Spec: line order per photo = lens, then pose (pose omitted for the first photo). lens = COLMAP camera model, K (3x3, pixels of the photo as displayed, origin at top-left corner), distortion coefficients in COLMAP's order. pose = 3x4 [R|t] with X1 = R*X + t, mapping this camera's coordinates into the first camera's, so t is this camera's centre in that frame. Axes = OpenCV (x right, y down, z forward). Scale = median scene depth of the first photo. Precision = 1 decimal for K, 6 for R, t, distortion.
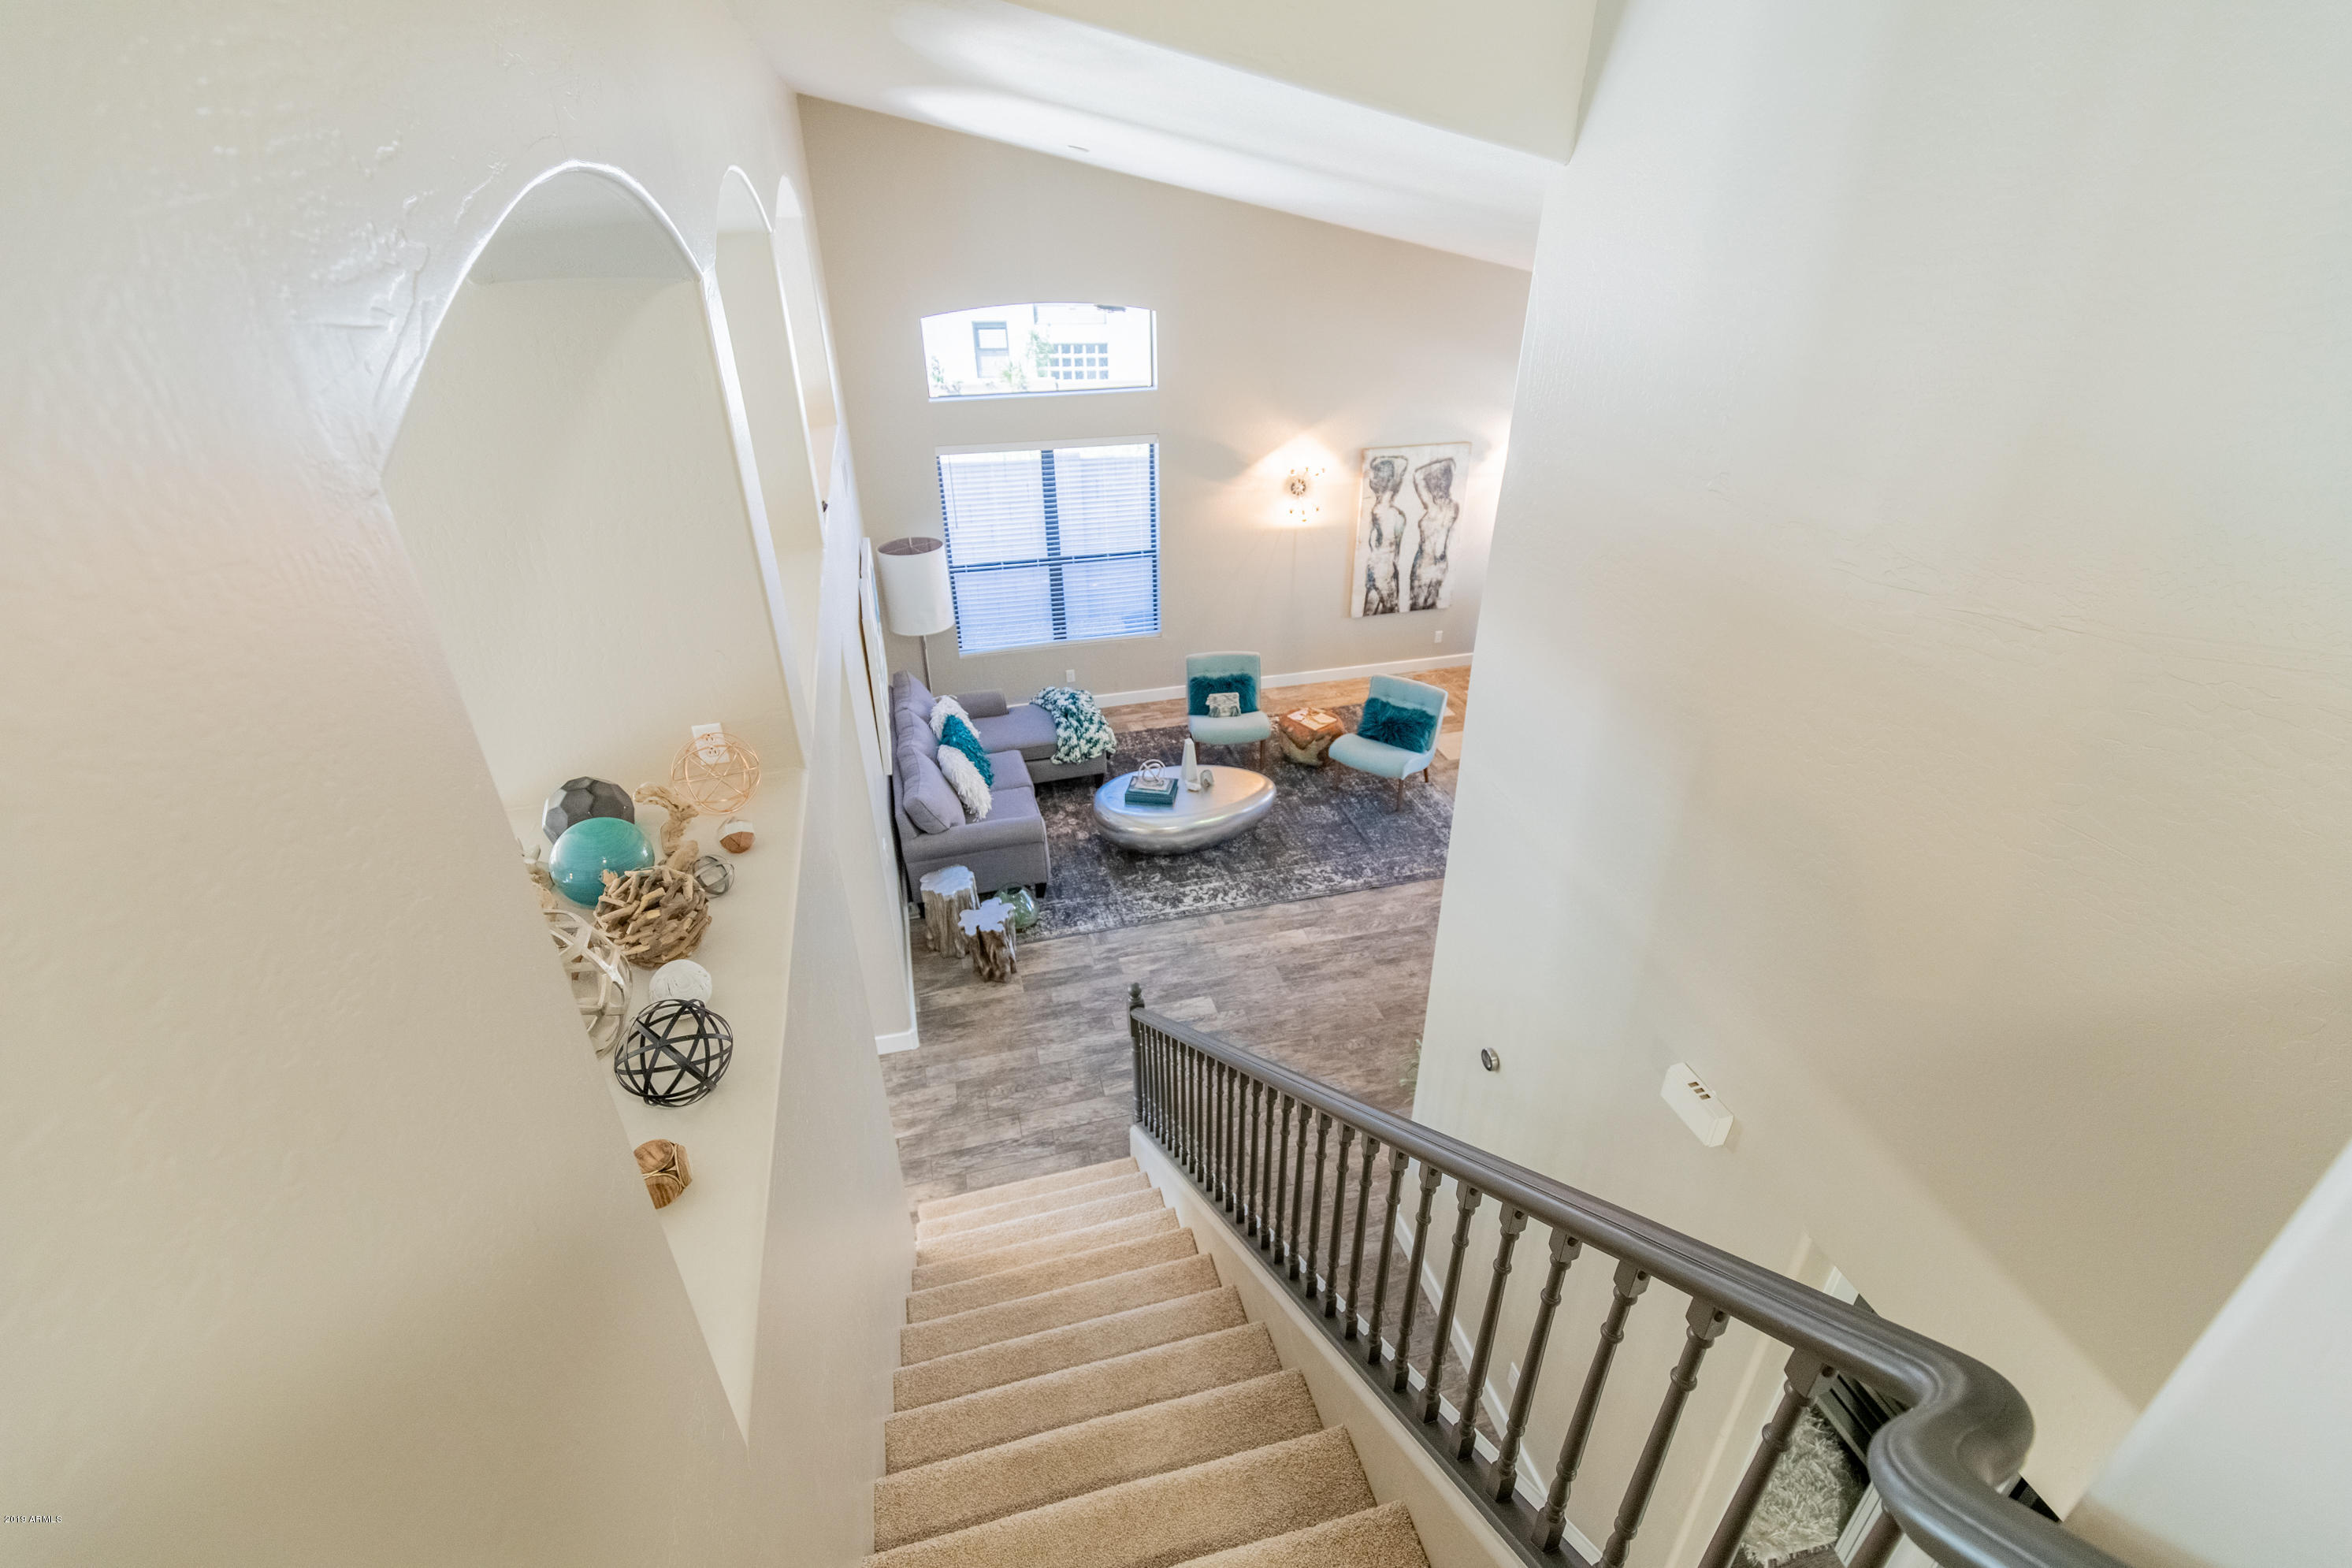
lens RADIAL K [[1057.8, 0, 1176.0], [0, 1057.8, 784.0], [0, 0, 1]] dist [0.003625, 0.000190]
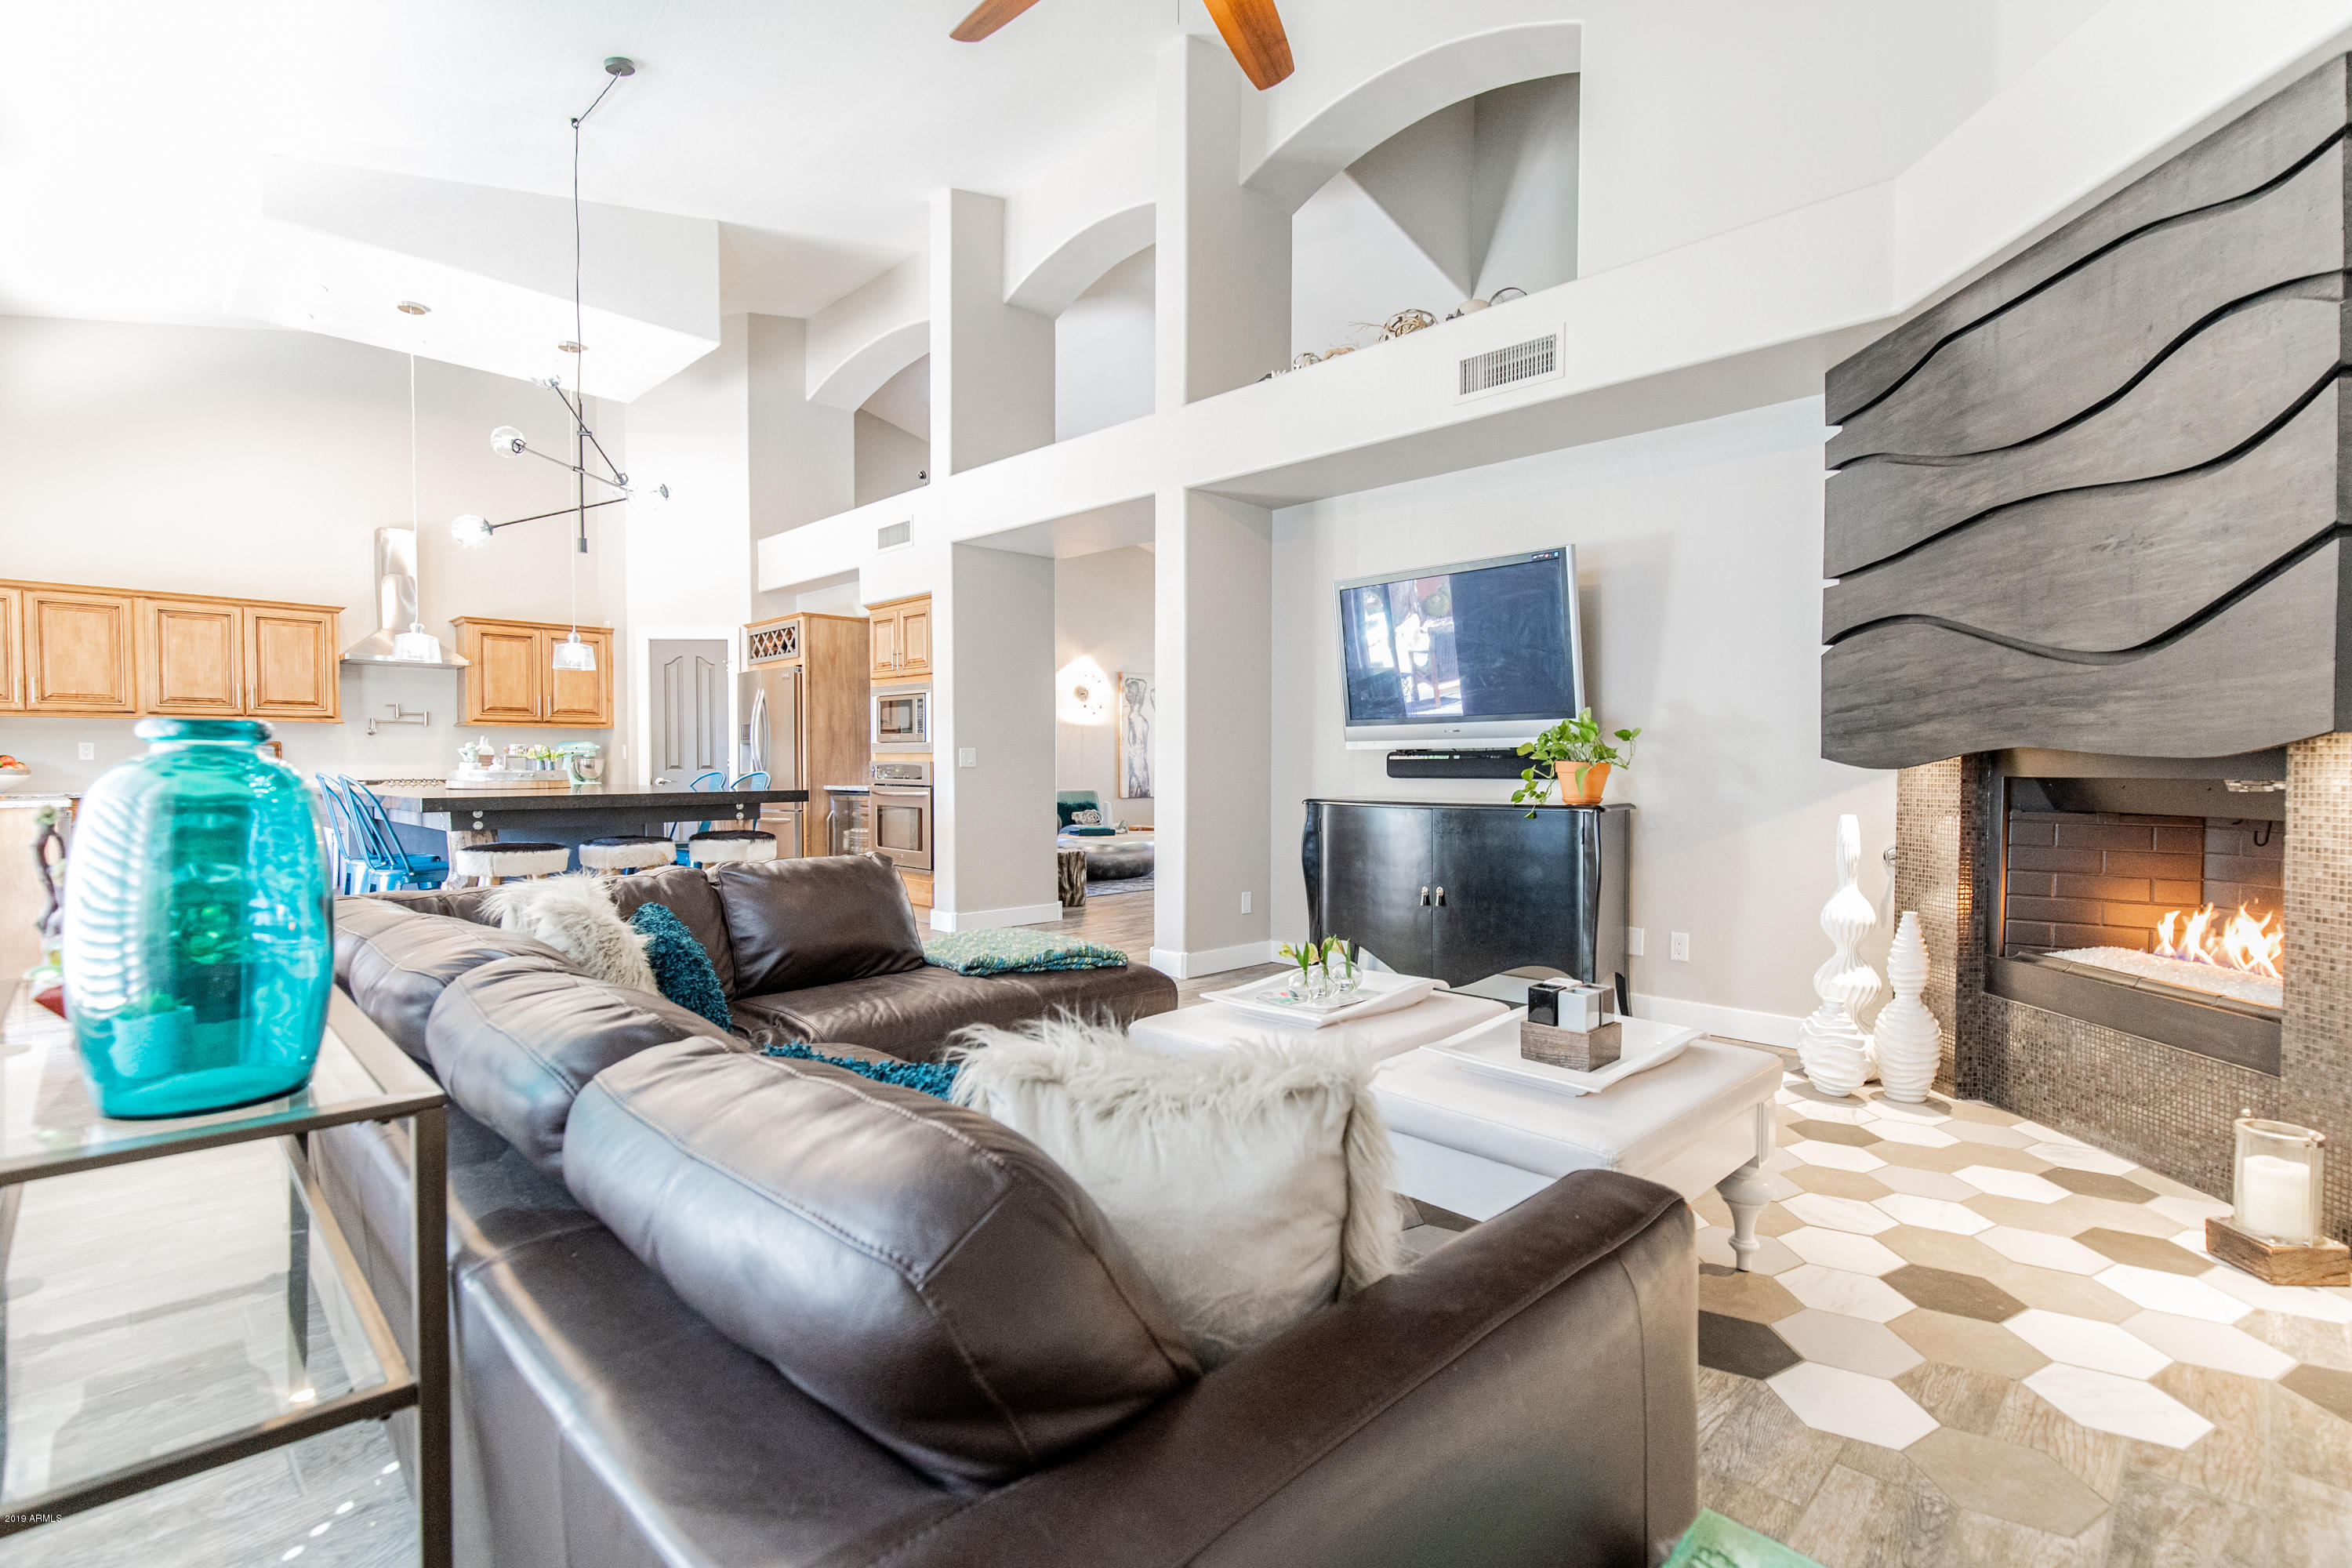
lens RADIAL K [[1057.8, 0, 1176.0], [0, 1057.8, 784.0], [0, 0, 1]] dist [0.003625, 0.000190]
pose [[0.859799, -0.005537, 0.510603, -0.489765], [0.250378, 0.876057, -0.412109, 0.423481], [-0.445035, 0.482175, 0.754620, -0.027077]]
